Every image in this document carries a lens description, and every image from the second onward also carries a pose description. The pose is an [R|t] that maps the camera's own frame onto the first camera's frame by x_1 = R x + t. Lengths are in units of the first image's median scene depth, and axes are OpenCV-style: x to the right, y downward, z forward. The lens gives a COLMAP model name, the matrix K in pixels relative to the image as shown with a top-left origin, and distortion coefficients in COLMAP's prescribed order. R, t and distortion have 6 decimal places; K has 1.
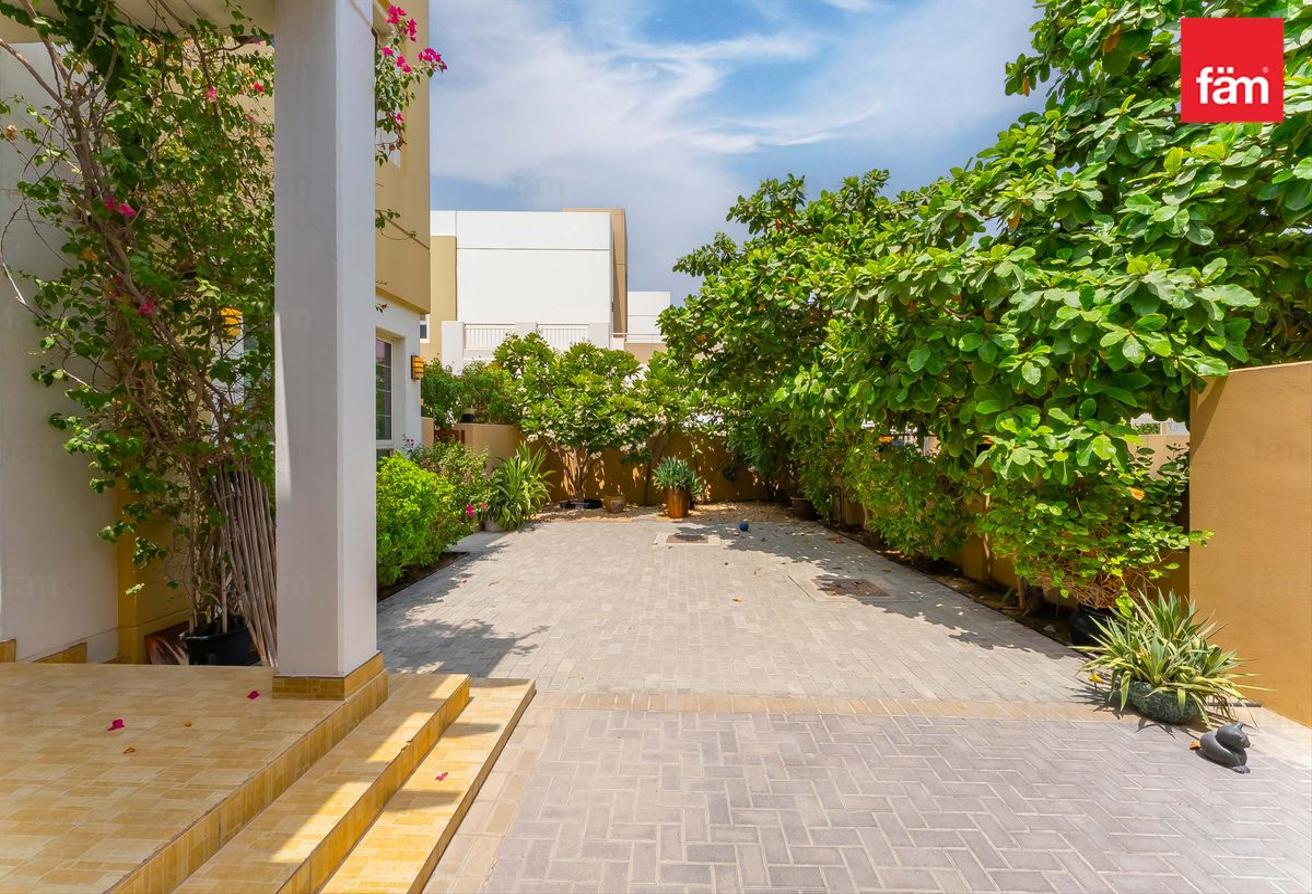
lens RADIAL K [[535.1, 0, 658.9], [0, 535.1, 444.9], [0, 0, 1]] dist [-0.001819, -0.000199]
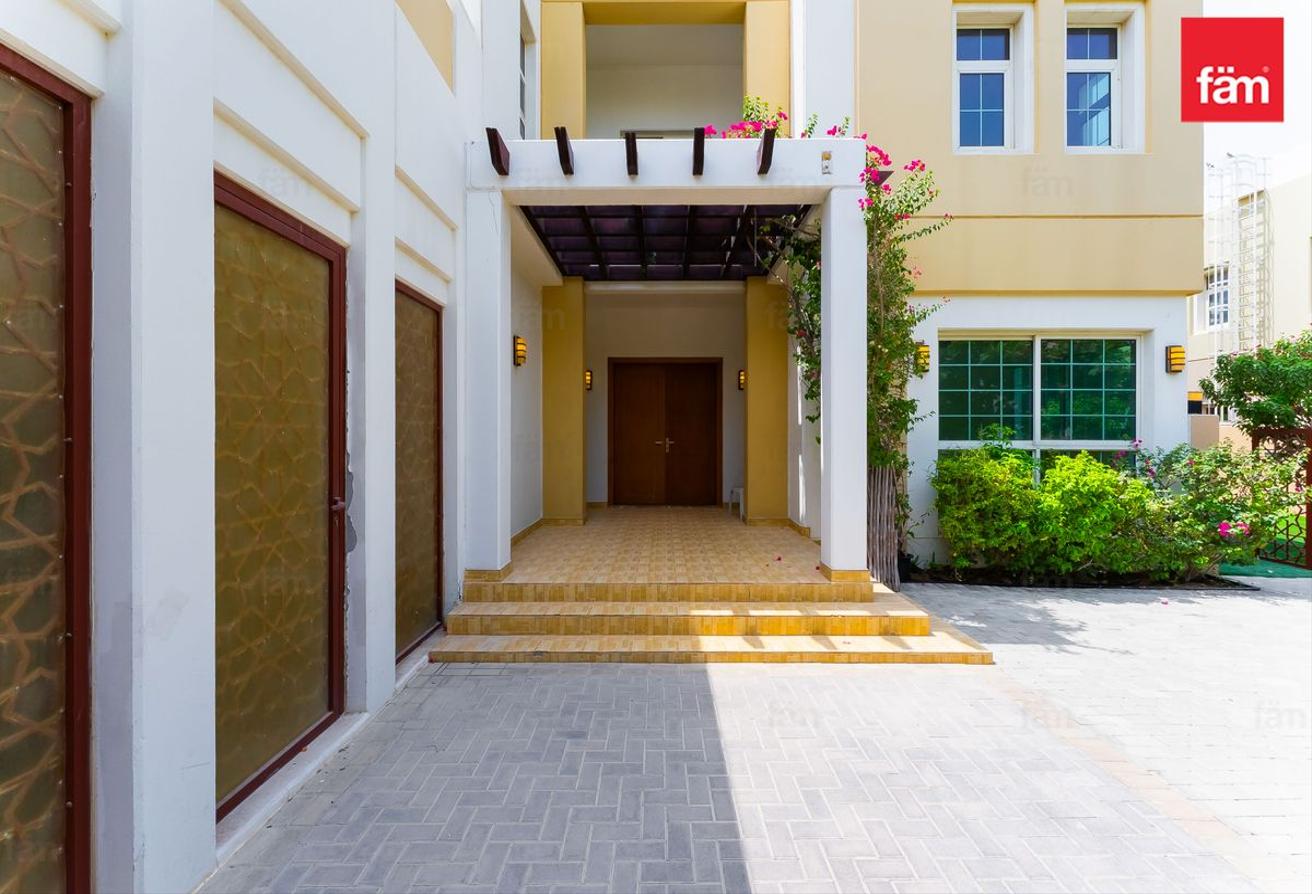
lens RADIAL K [[535.1, 0, 658.6], [0, 535.1, 434.1], [0, 0, 1]] dist [-0.001819, -0.000199]
pose [[0.037786, 0.000893, -0.999285, 0.718208], [-0.018115, 0.999836, 0.000209, -0.008491], [0.999122, 0.018094, 0.037796, 0.203143]]
